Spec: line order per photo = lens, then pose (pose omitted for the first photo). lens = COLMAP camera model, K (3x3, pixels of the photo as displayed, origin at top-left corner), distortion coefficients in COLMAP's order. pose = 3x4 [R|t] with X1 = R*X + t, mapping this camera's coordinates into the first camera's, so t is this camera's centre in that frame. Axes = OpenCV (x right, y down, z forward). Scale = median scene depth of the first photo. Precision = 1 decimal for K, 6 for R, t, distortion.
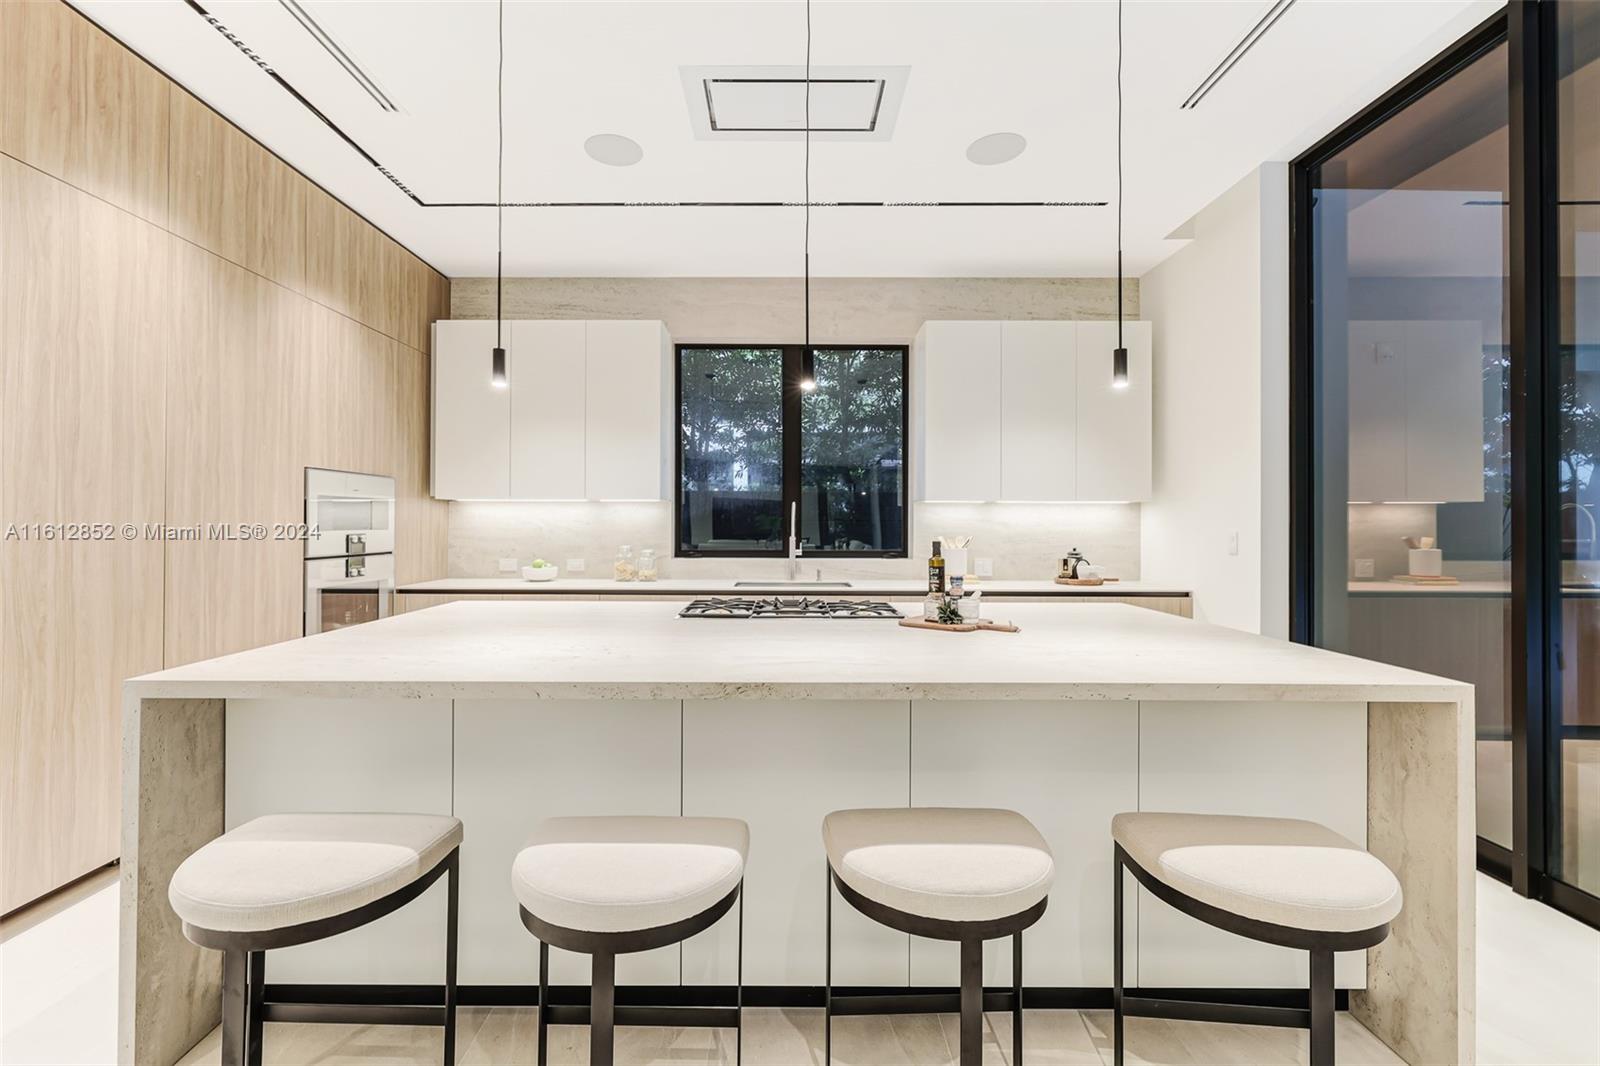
lens RADIAL K [[676.0, 0, 783.2], [0, 676.0, 520.5], [0, 0, 1]] dist [-0.001427, -0.000486]
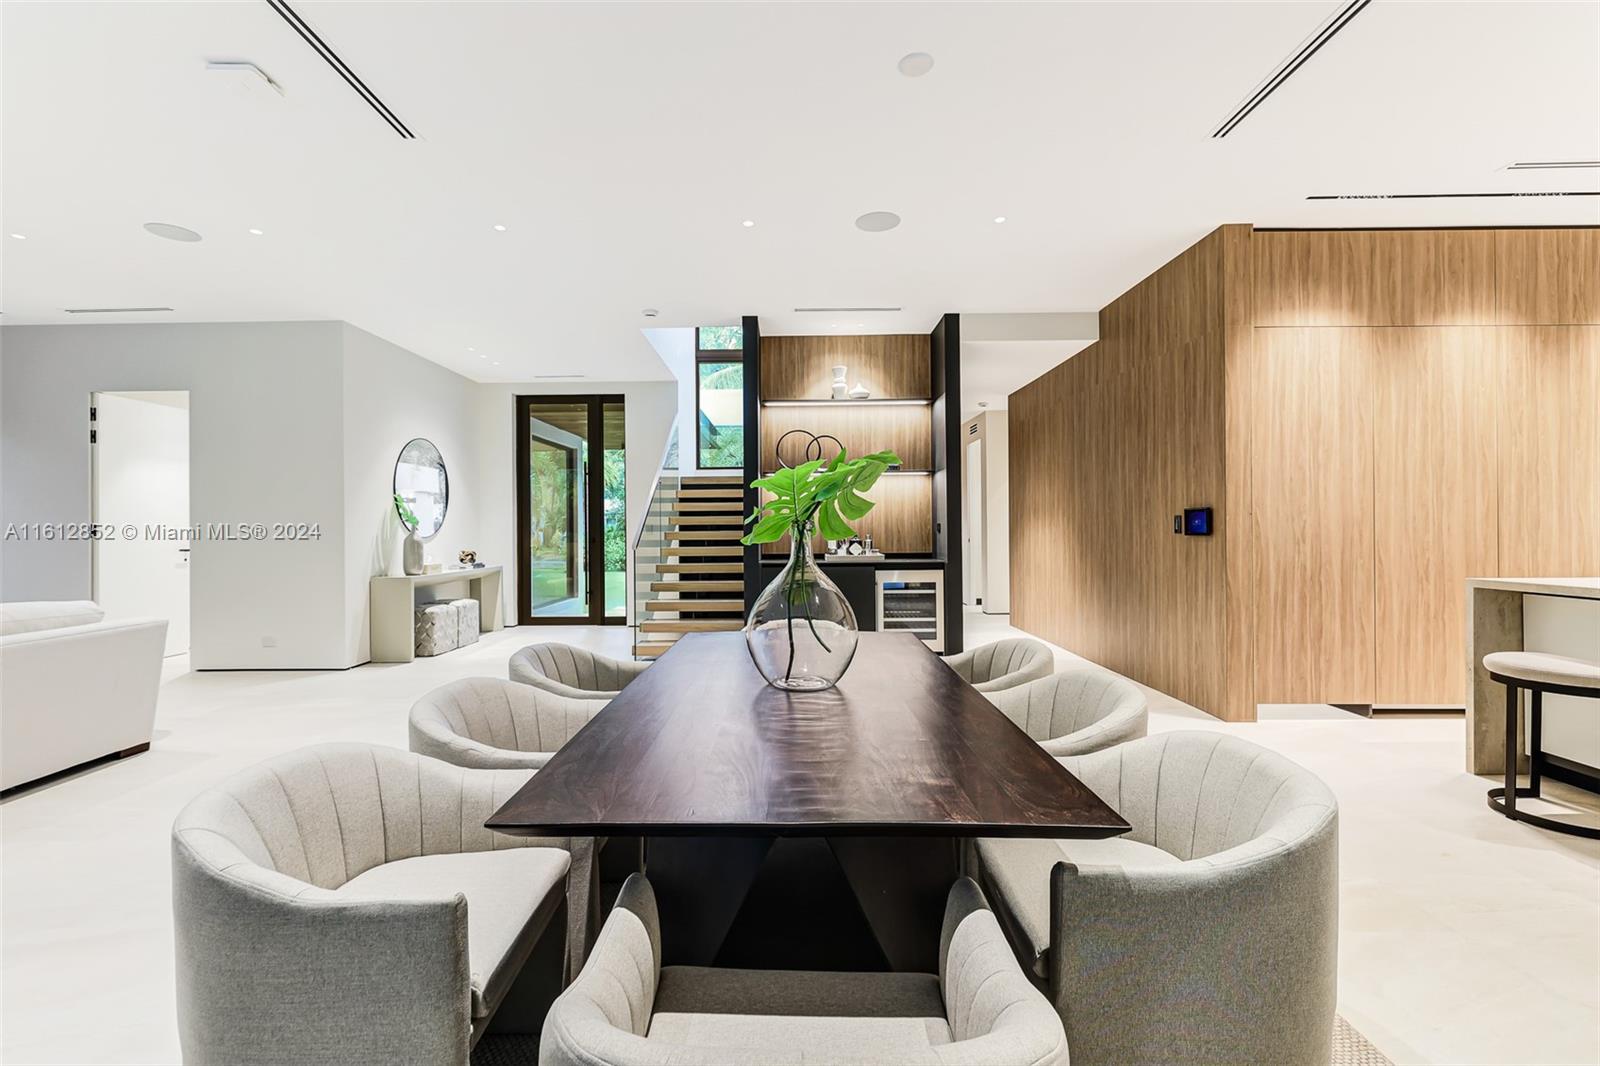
lens RADIAL K [[680.7, 0, 783.8], [0, 680.7, 524.3], [0, 0, 1]] dist [-0.000699, 0.000186]
pose [[-0.012311, -0.009240, -0.999882, 0.472227], [0.011839, 0.999886, -0.009386, 0.023384], [0.999854, -0.011953, -0.012200, -0.442663]]
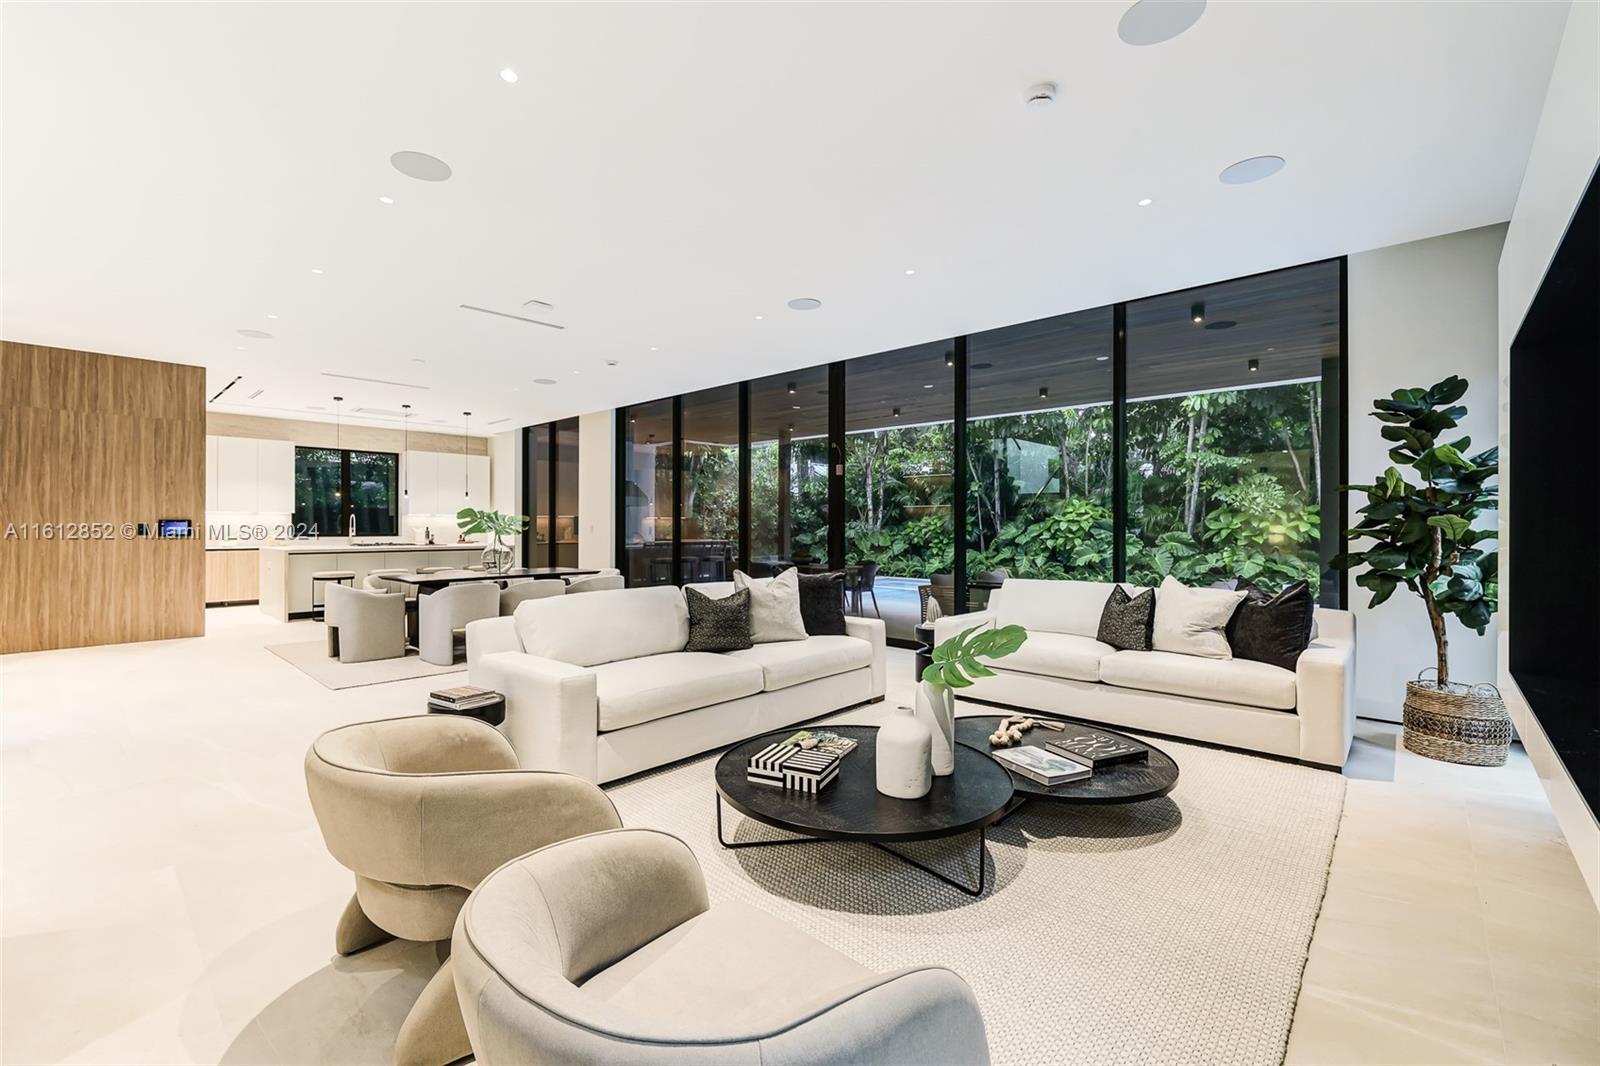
lens RADIAL K [[680.7, 0, 783.8], [0, 680.7, 524.3], [0, 0, 1]] dist [-0.000699, 0.000186]
pose [[0.683919, -0.000213, 0.729558, -0.892870], [-0.004595, 0.999979, 0.004599, -0.010607], [-0.729544, -0.006498, 0.683903, -2.340703]]
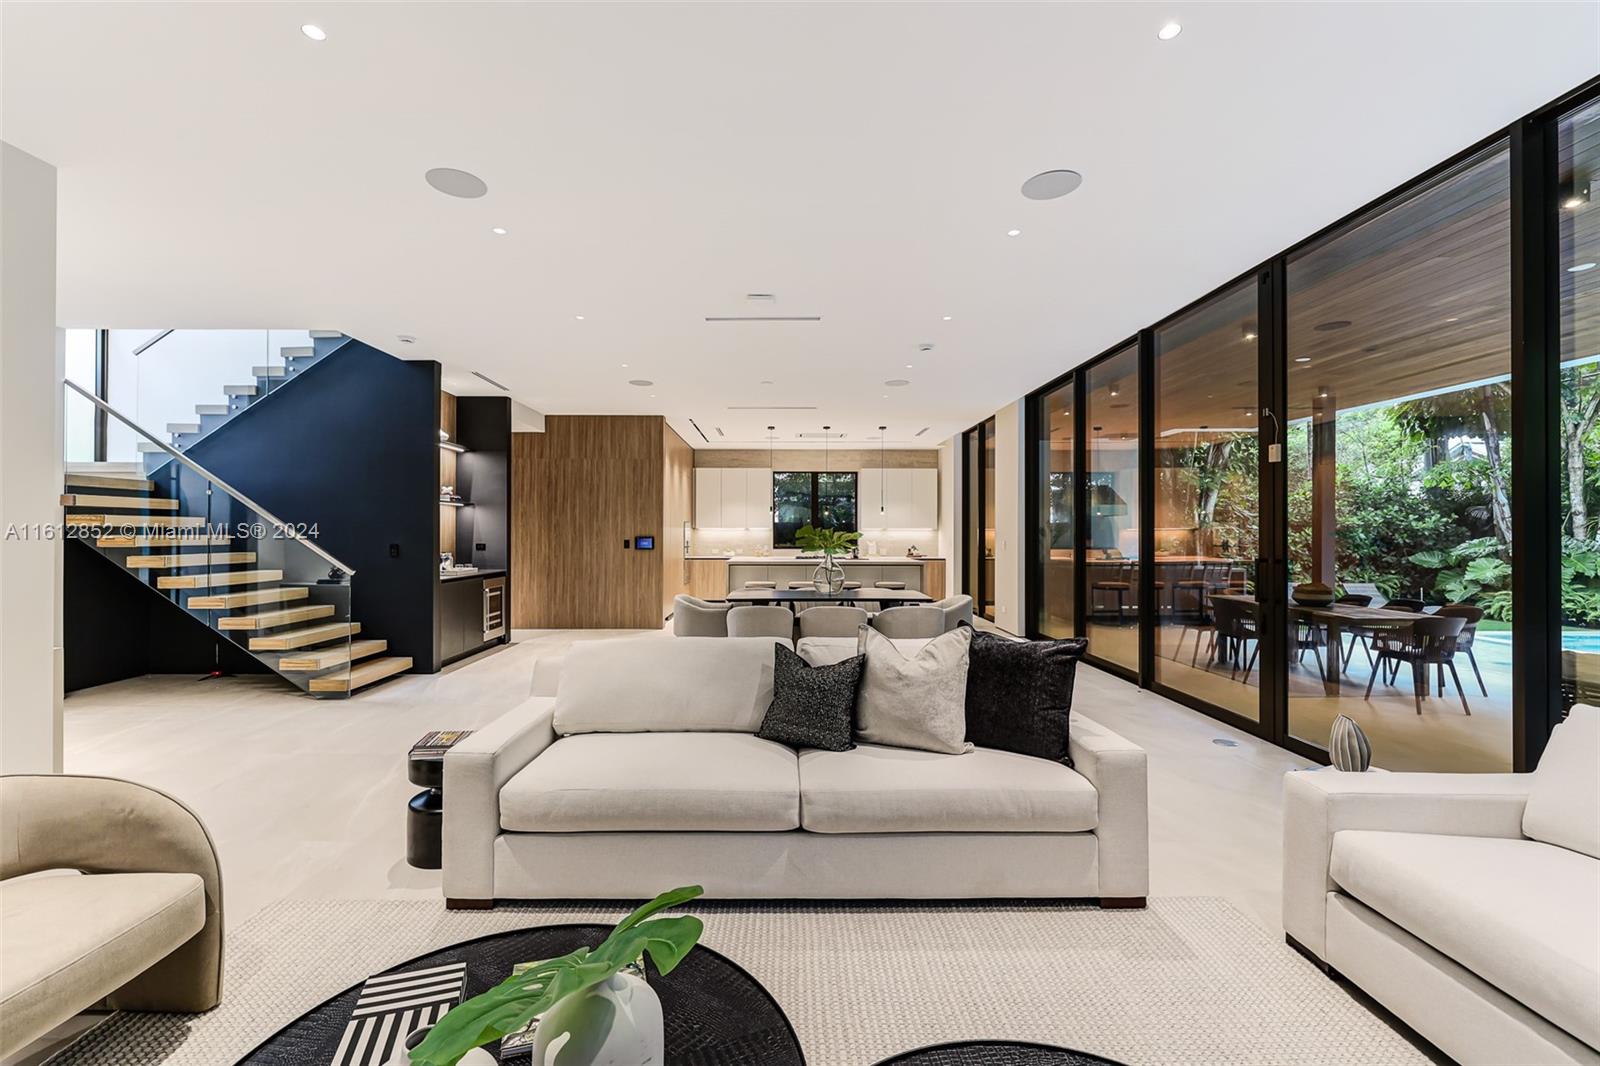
lens RADIAL K [[679.0, 0, 780.4], [0, 679.0, 532.2], [0, 0, 1]] dist [0.009173, 0.000052]
pose [[0.999965, -0.001403, 0.008196, -0.191864], [0.001364, 0.999988, 0.004735, -0.033841], [-0.008202, -0.004724, 0.999955, -2.249318]]
